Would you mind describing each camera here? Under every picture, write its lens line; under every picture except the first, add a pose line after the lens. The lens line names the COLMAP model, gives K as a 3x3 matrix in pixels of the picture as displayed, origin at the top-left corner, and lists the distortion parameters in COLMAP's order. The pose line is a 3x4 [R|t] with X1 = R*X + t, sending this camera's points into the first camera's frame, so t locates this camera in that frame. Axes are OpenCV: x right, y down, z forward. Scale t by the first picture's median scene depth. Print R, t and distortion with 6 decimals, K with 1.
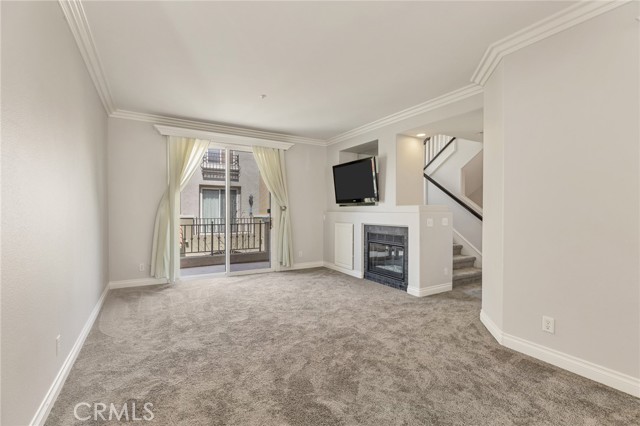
lens RADIAL K [[290.5, 0, 317.6], [0, 290.5, 210.5], [0, 0, 1]] dist [-0.000354, -0.000529]
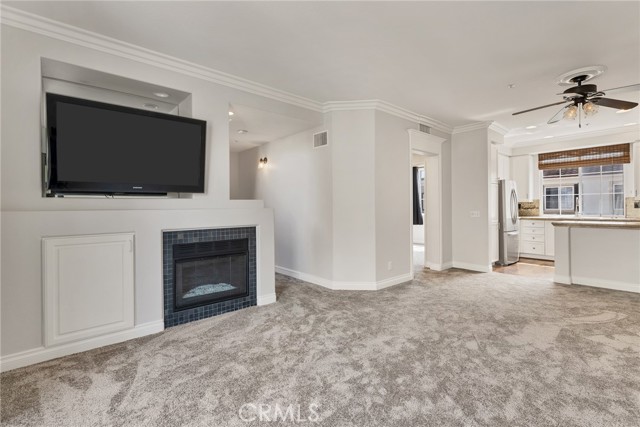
lens RADIAL K [[290.5, 0, 317.6], [0, 290.5, 211.0], [0, 0, 1]] dist [-0.000354, -0.000529]
pose [[-0.176317, -0.012207, 0.984258, -0.386110], [0.006596, 0.999886, 0.013582, 0.001596], [-0.984311, 0.008887, -0.176216, 0.705842]]
